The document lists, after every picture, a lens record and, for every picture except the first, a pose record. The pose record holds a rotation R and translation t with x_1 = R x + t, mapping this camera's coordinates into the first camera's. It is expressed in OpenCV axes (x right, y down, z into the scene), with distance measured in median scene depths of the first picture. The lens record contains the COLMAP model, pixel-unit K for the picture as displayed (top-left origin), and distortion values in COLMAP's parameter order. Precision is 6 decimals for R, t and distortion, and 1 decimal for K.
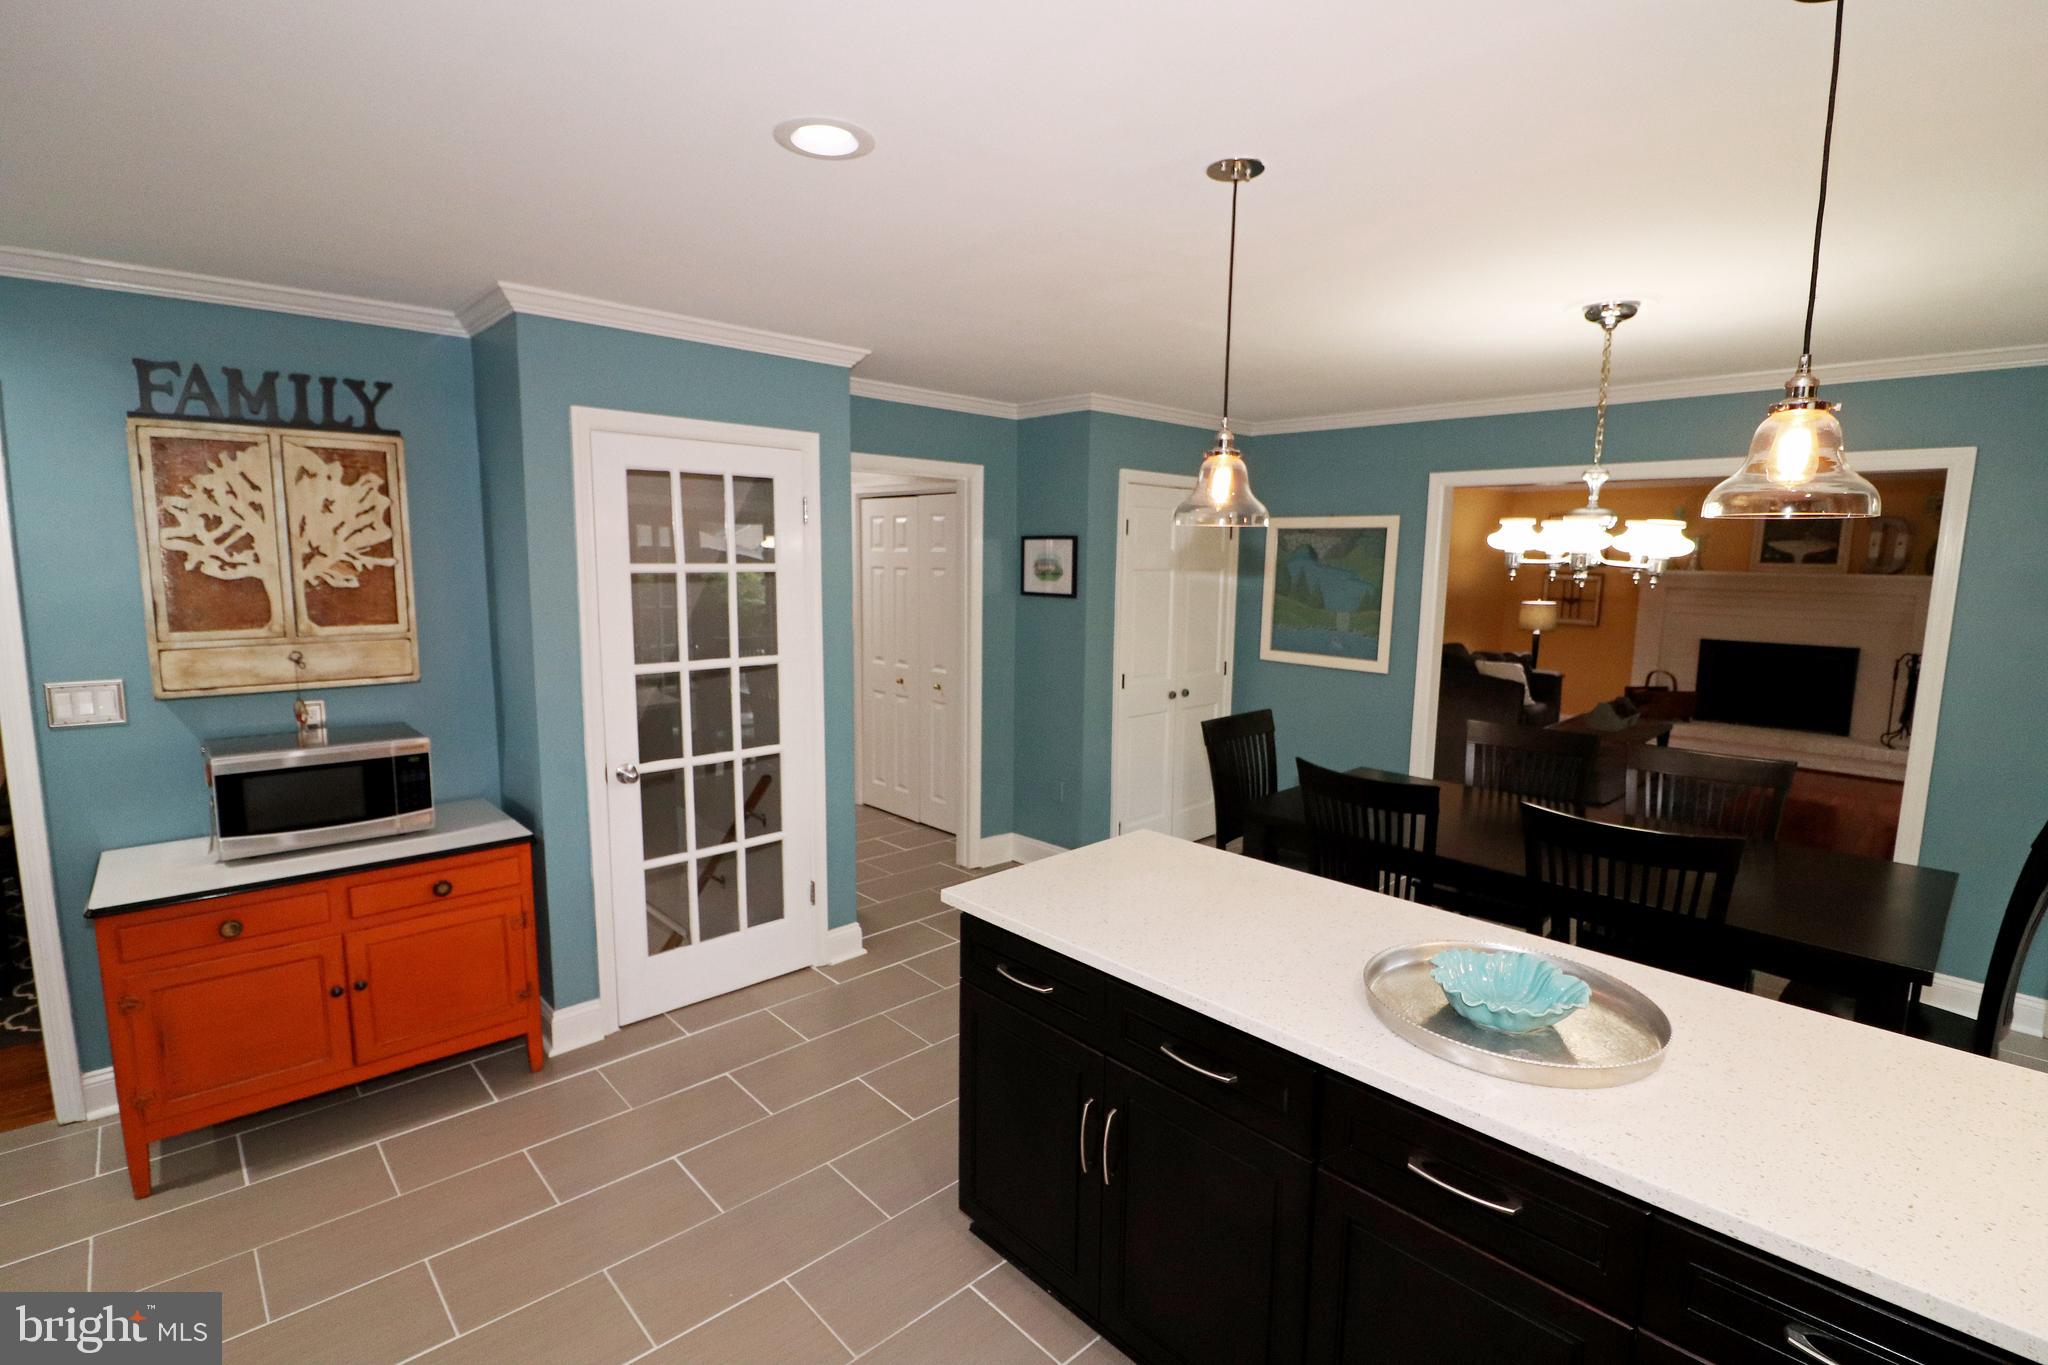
lens RADIAL K [[945.7, 0, 1015.7], [0, 945.7, 679.5], [0, 0, 1]] dist [-0.009806, -0.003473]
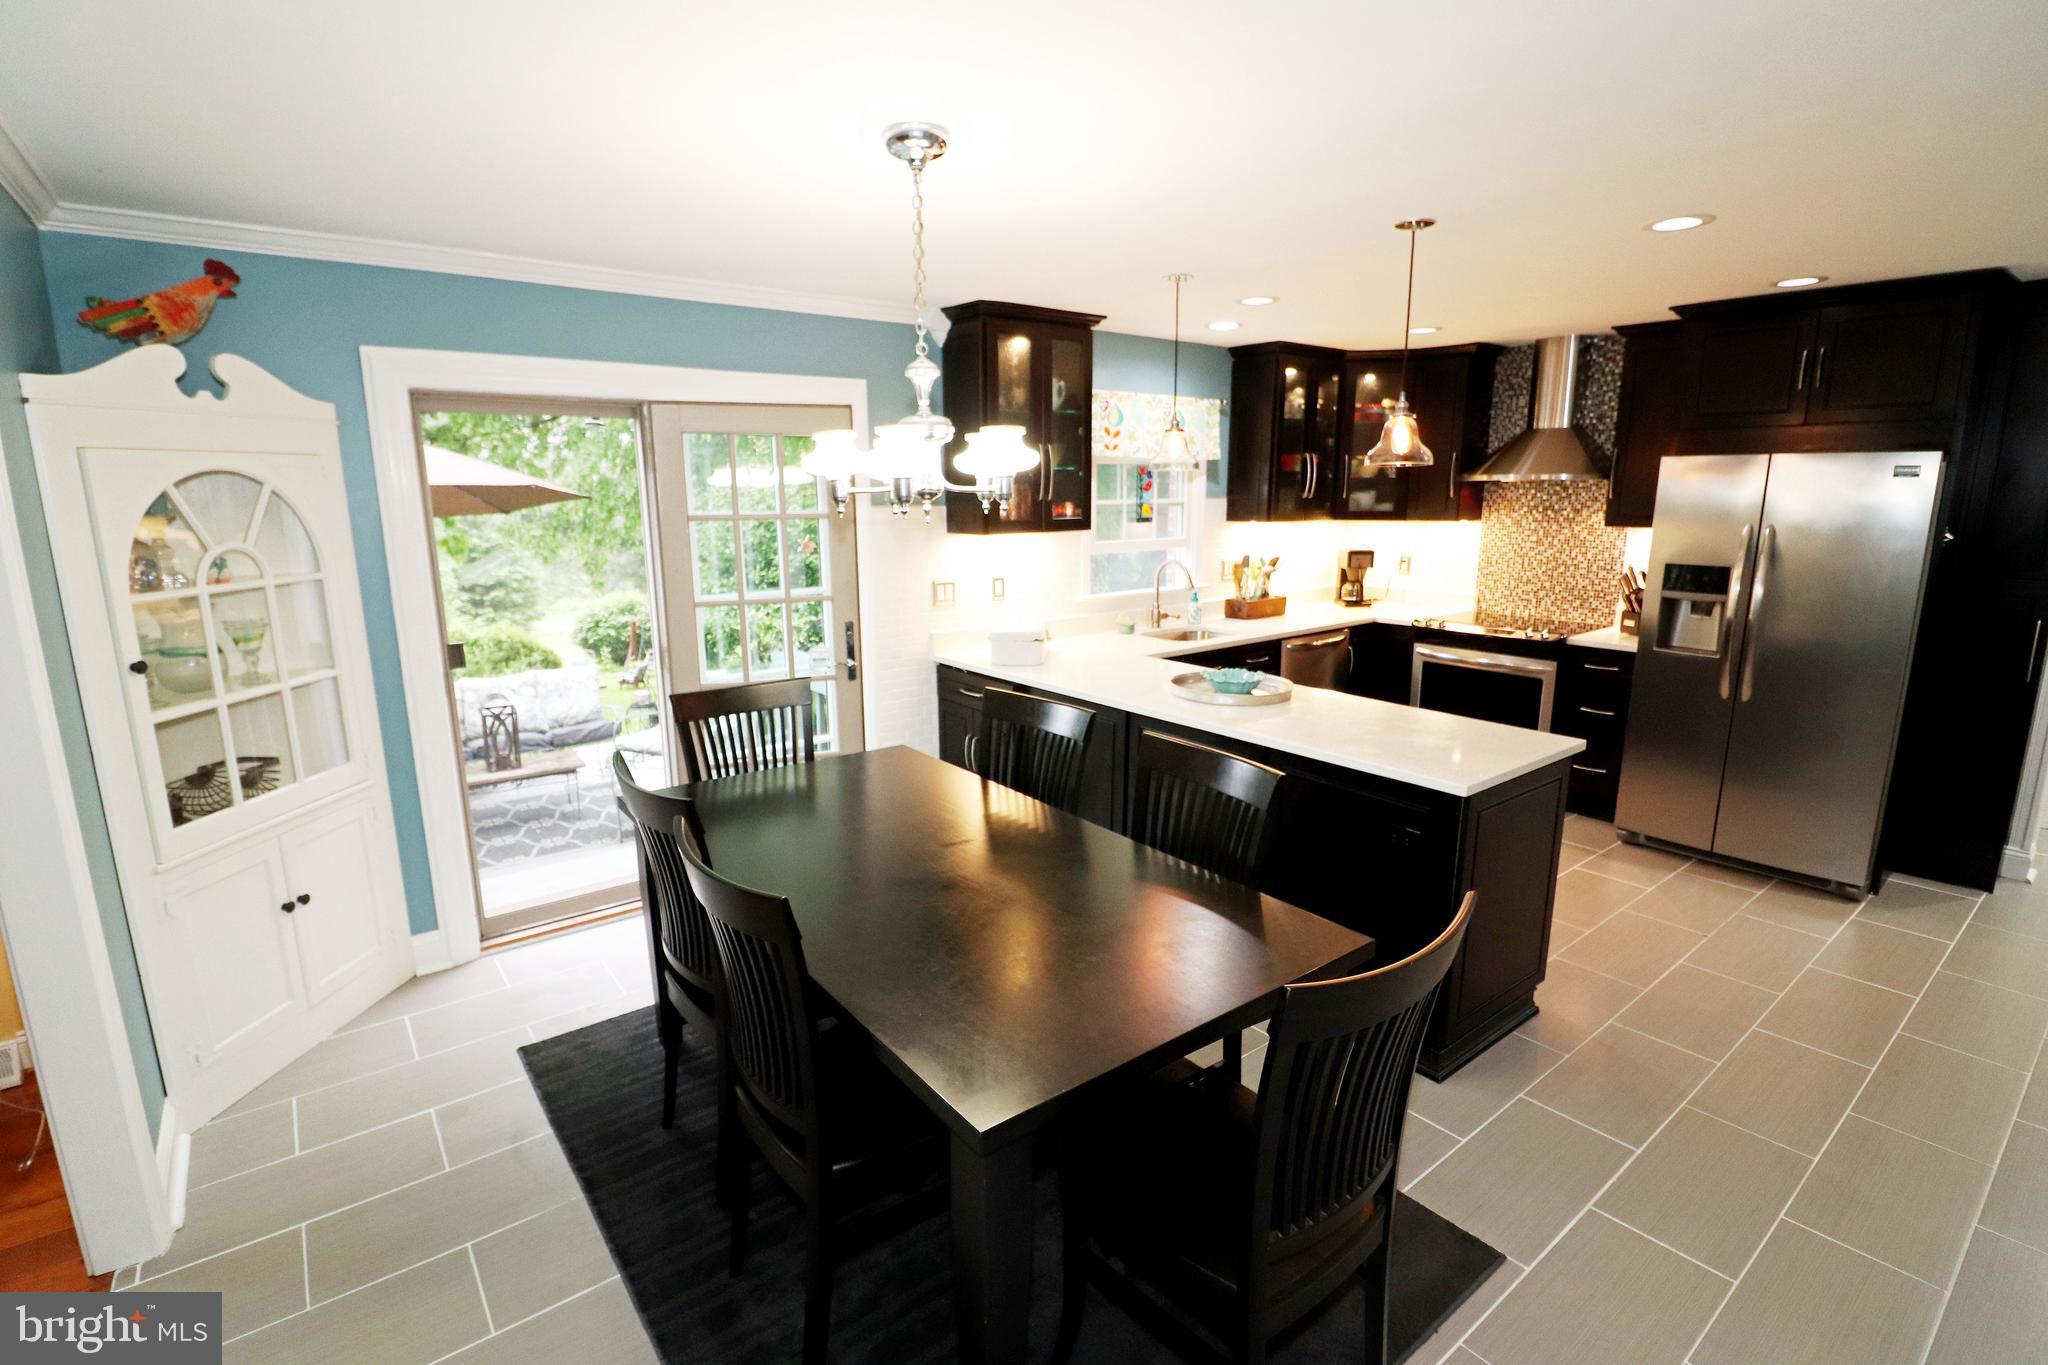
lens RADIAL K [[945.7, 0, 1019.6], [0, 945.7, 683.2], [0, 0, 1]] dist [-0.009806, -0.003473]
pose [[-0.995758, -0.026916, 0.087985, 0.257934], [0.003644, 0.943967, 0.330021, -0.128143], [-0.091938, 0.328942, -0.939864, 0.990854]]
